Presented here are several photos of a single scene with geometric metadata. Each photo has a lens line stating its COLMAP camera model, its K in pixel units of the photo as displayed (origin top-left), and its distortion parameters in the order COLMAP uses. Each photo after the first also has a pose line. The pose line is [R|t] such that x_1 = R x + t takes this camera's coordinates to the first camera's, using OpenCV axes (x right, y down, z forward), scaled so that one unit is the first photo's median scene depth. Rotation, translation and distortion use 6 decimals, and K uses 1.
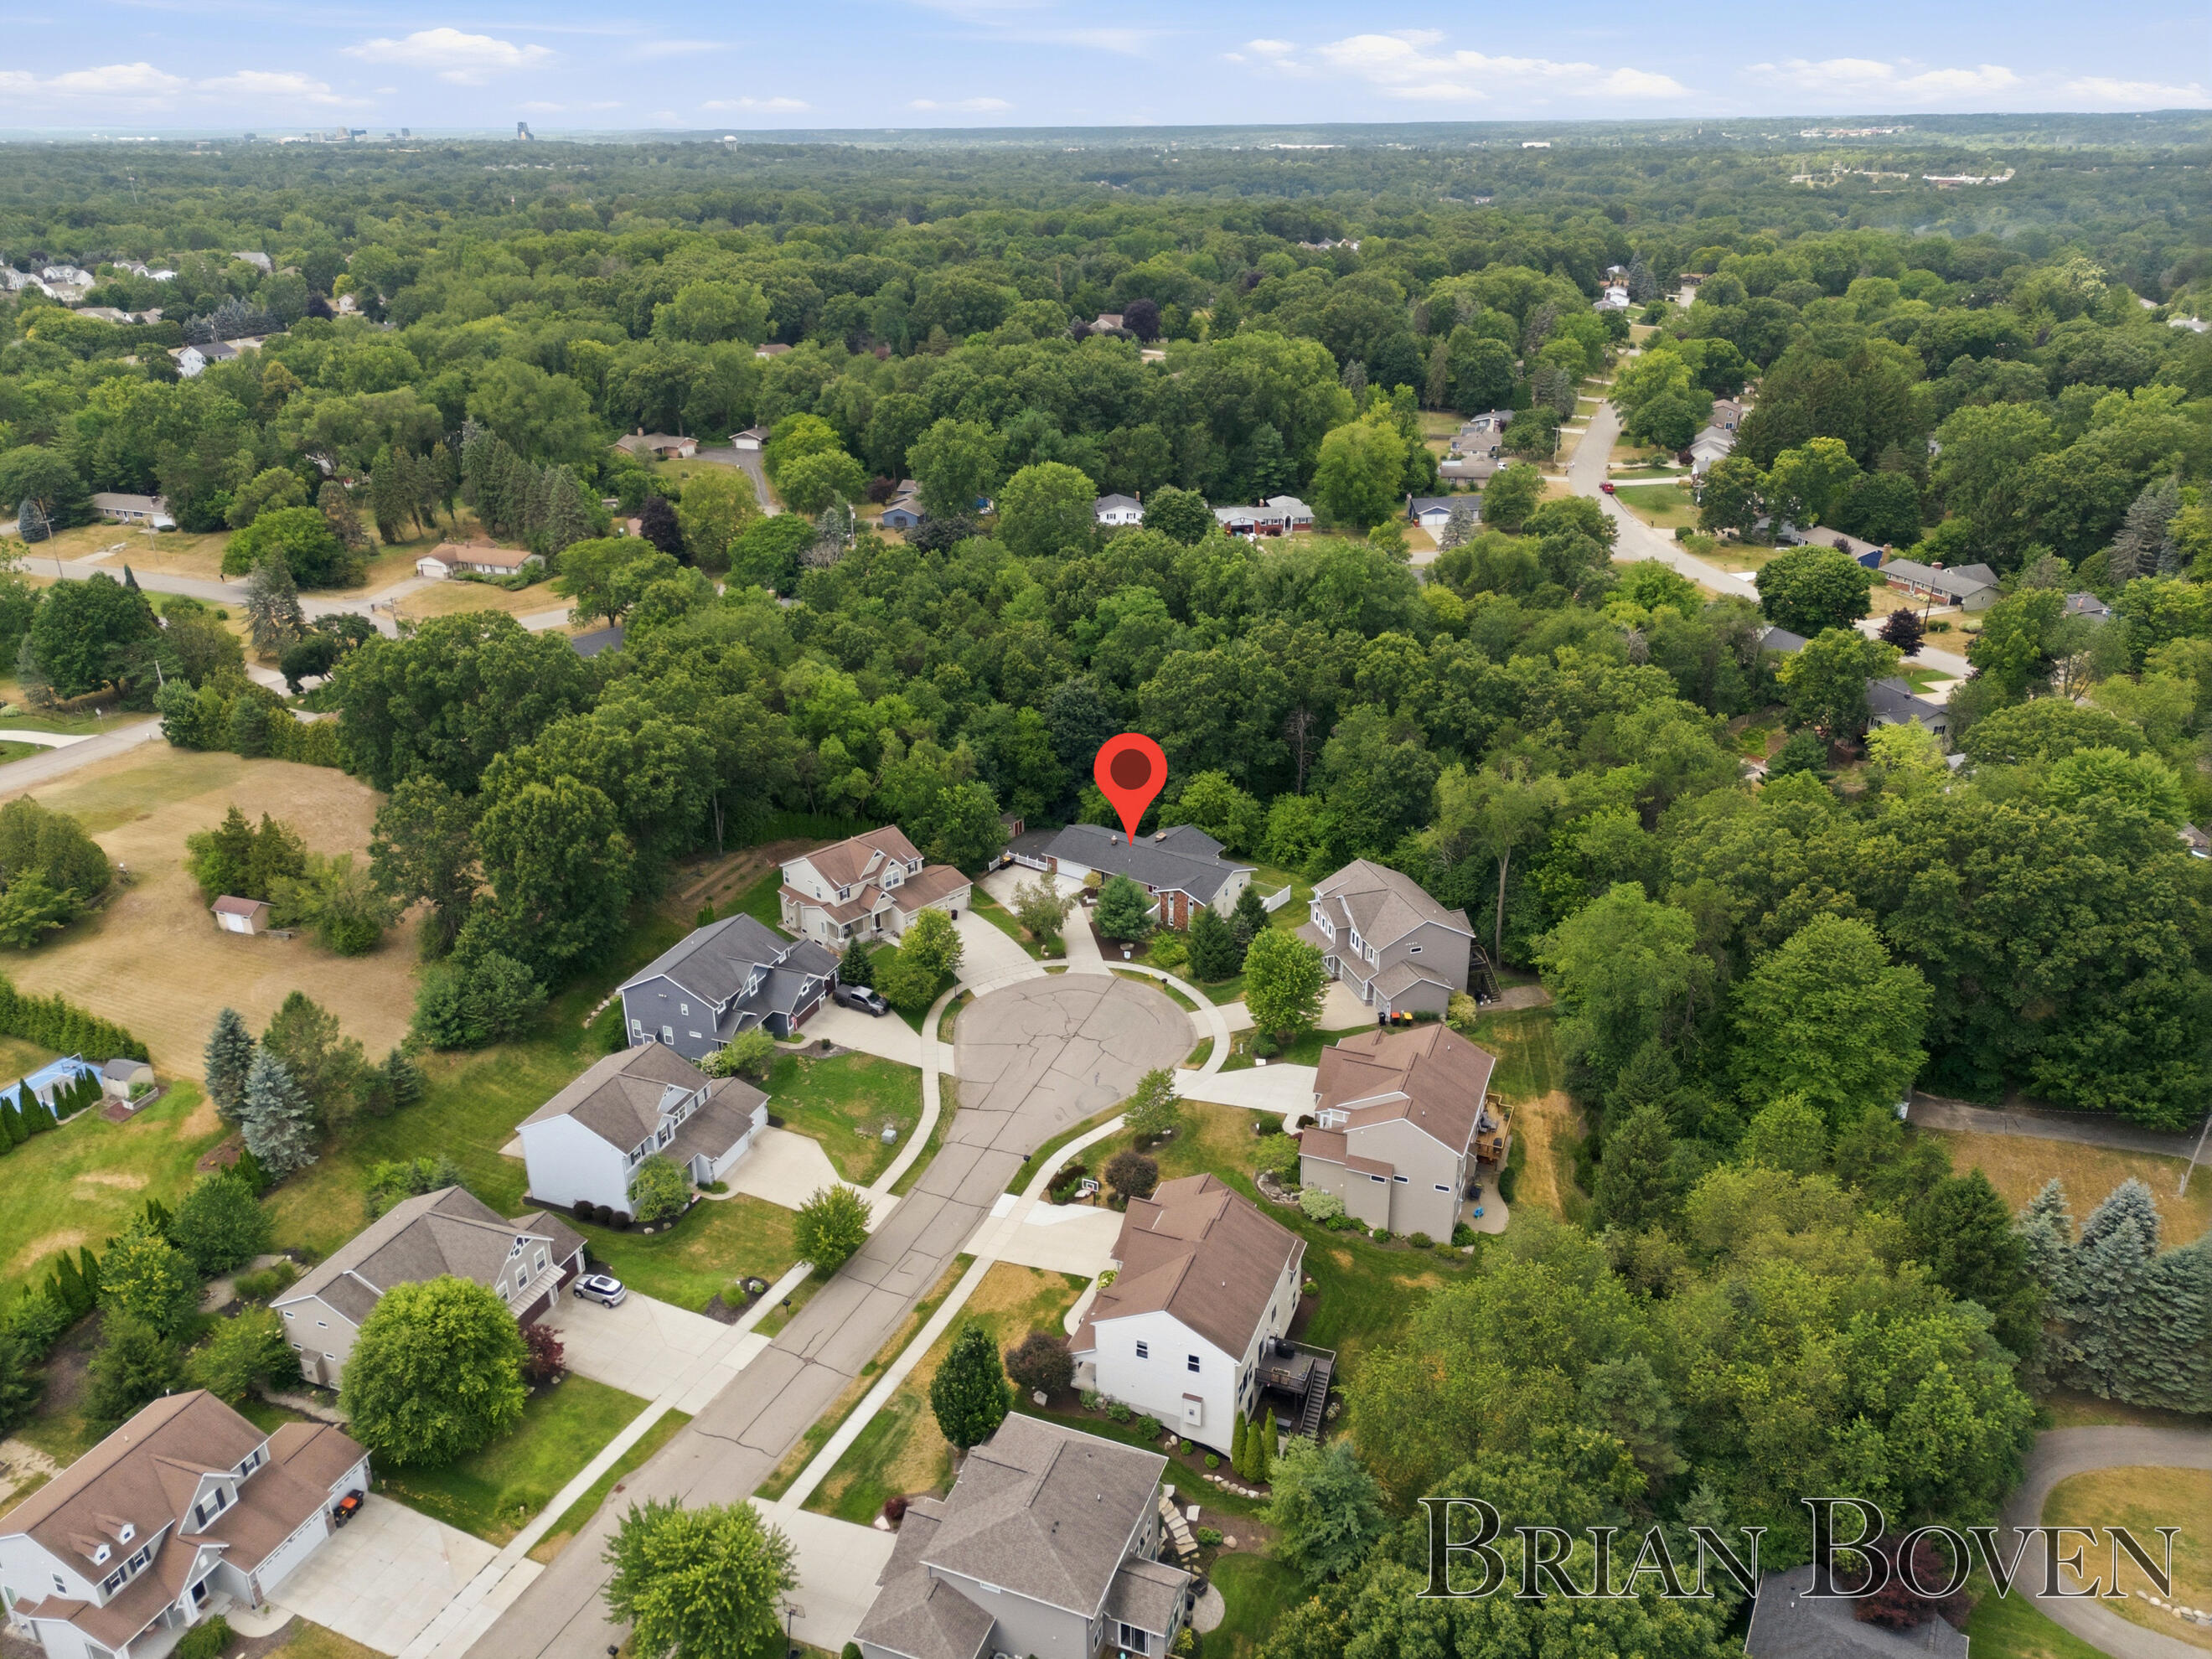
lens RADIAL K [[1627.0, 0, 1106.0], [0, 1627.0, 829.5], [0, 0, 1]] dist [0.077258, -0.053502]
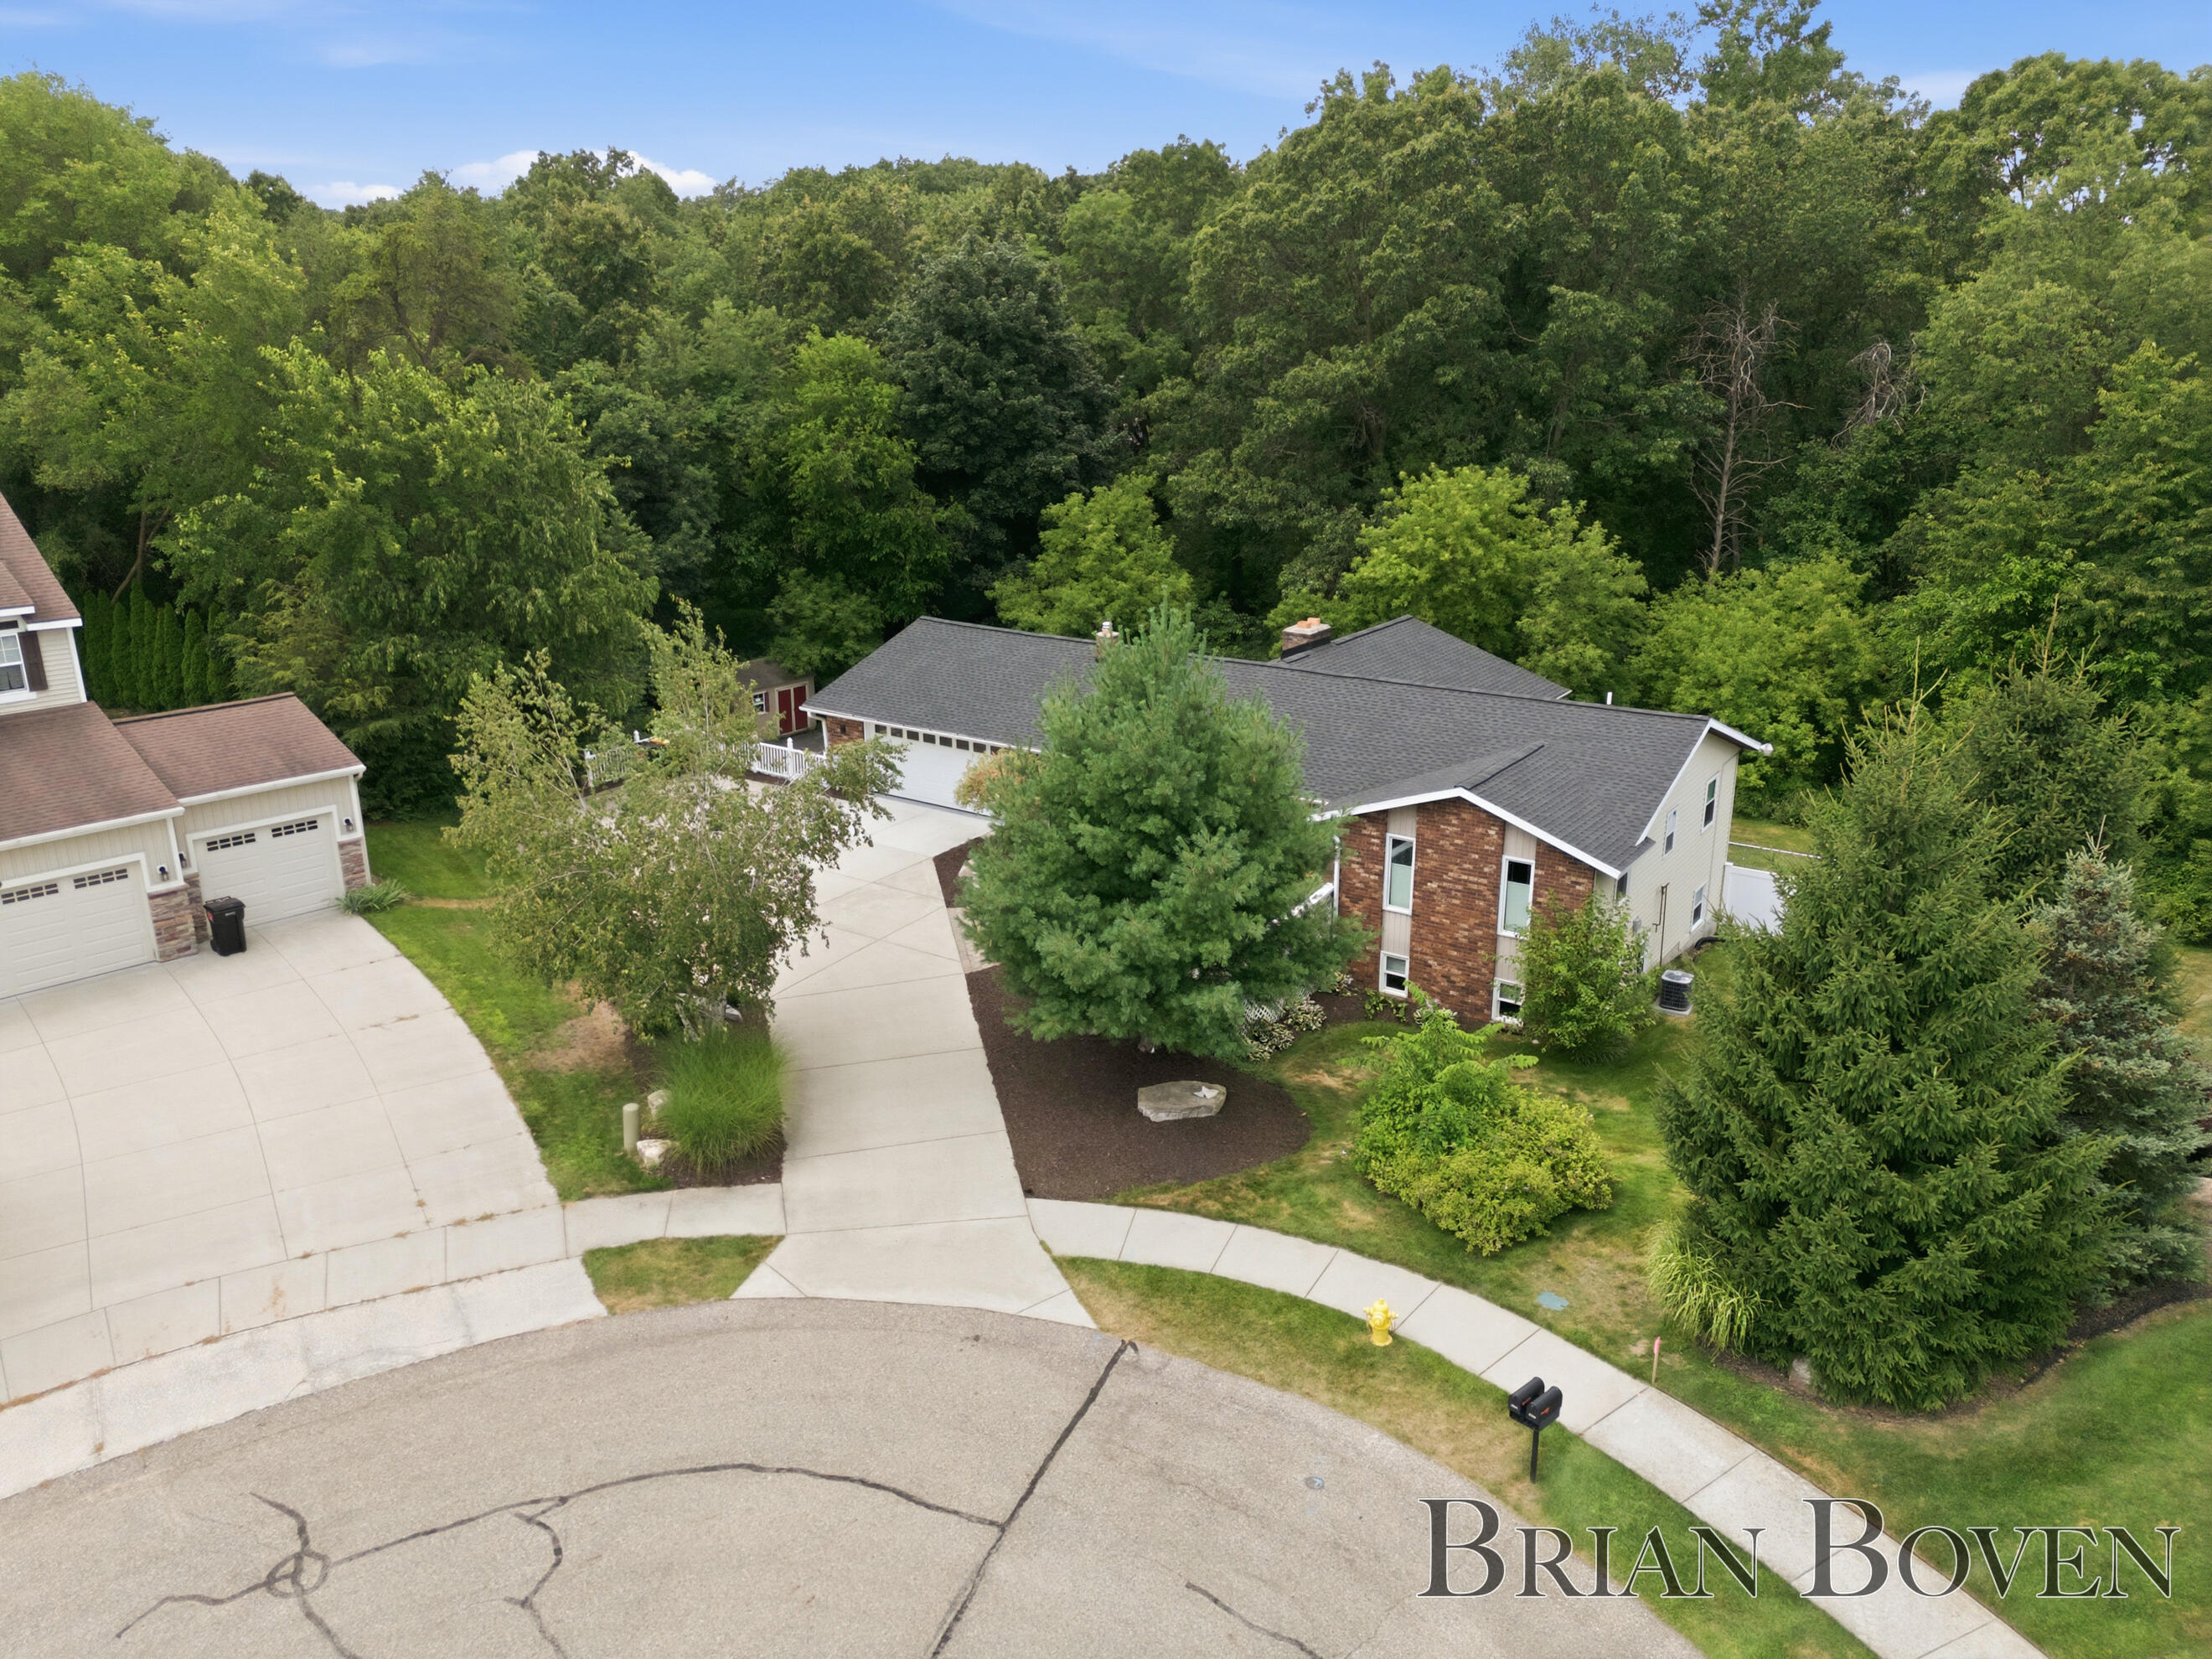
lens RADIAL K [[1627.0, 0, 1106.0], [0, 1627.0, 829.5], [0, 0, 1]] dist [0.077258, -0.053502]
pose [[0.999995, 0.003070, -0.000678, 0.005390], [-0.003122, 0.994899, -0.100825, 0.059779], [0.000365, 0.100827, 0.994904, 0.815481]]
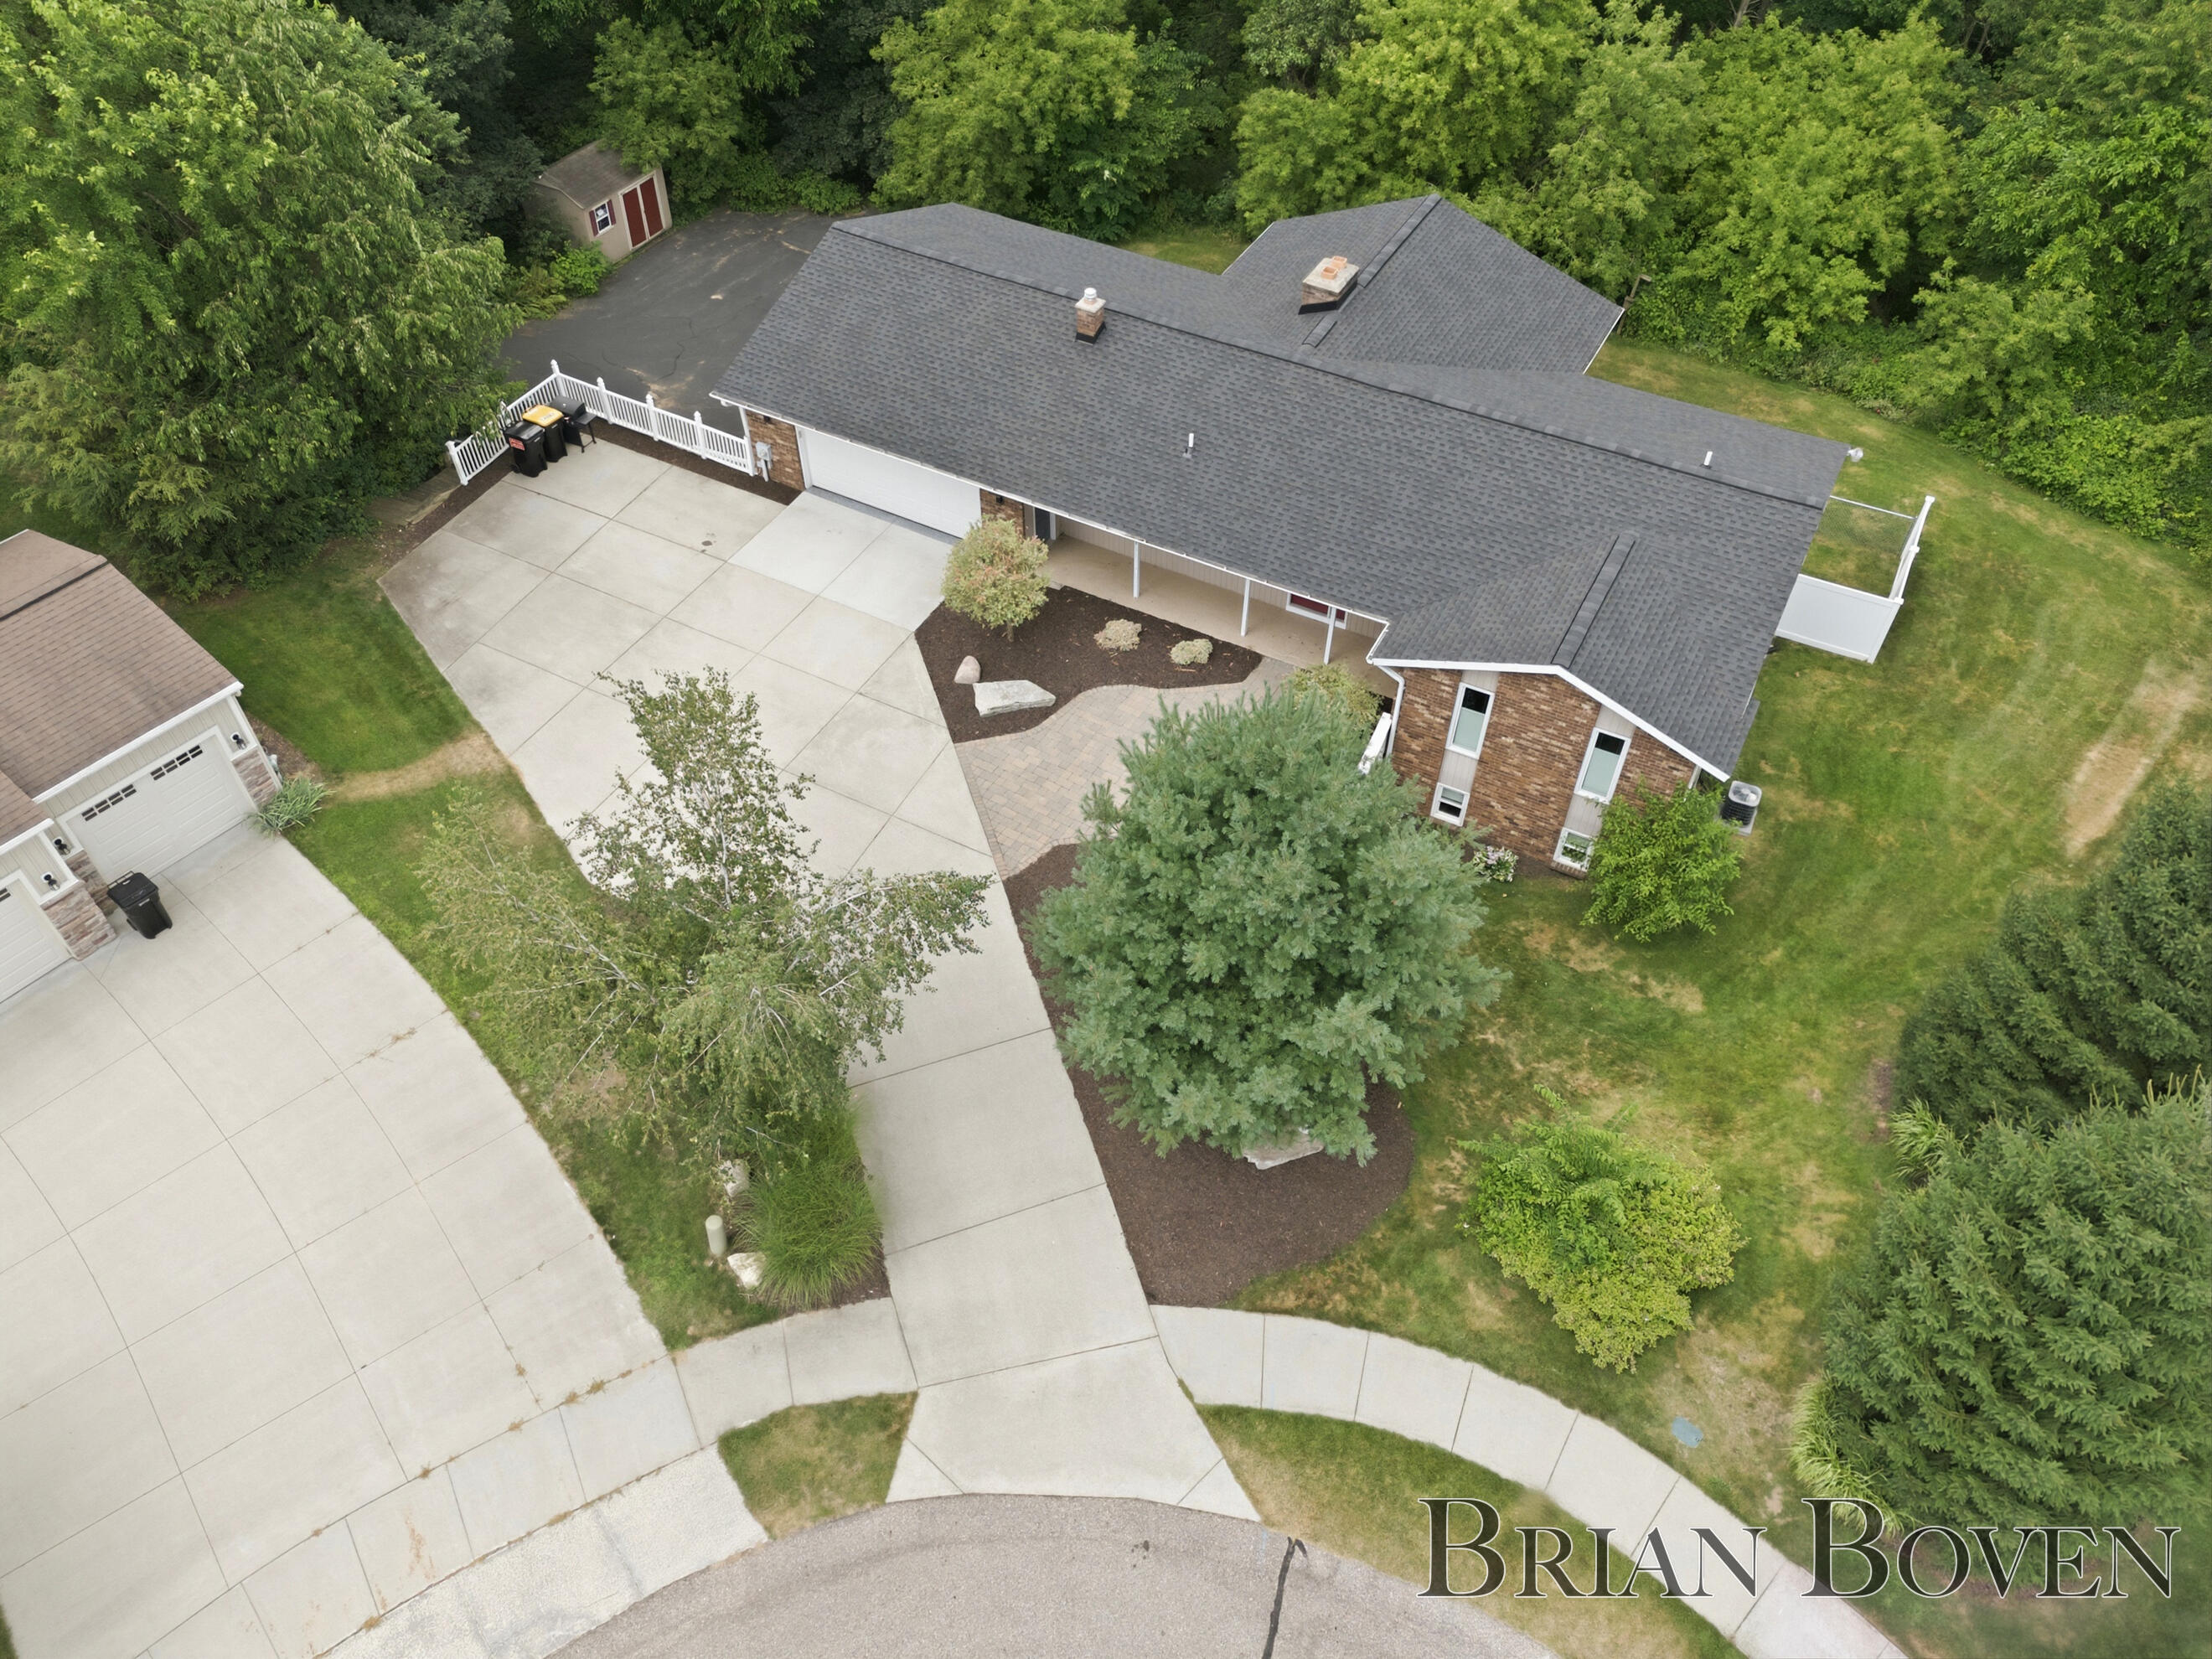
lens RADIAL K [[1634.6, 0, 1106.0], [0, 1634.6, 829.5], [0, 0, 1]] dist [0.062531, -0.041238]
pose [[0.993838, -0.068902, 0.086830, -0.014593], [0.028486, 0.915784, 0.400661, -0.015711], [-0.107124, -0.395718, 0.912103, 0.848767]]
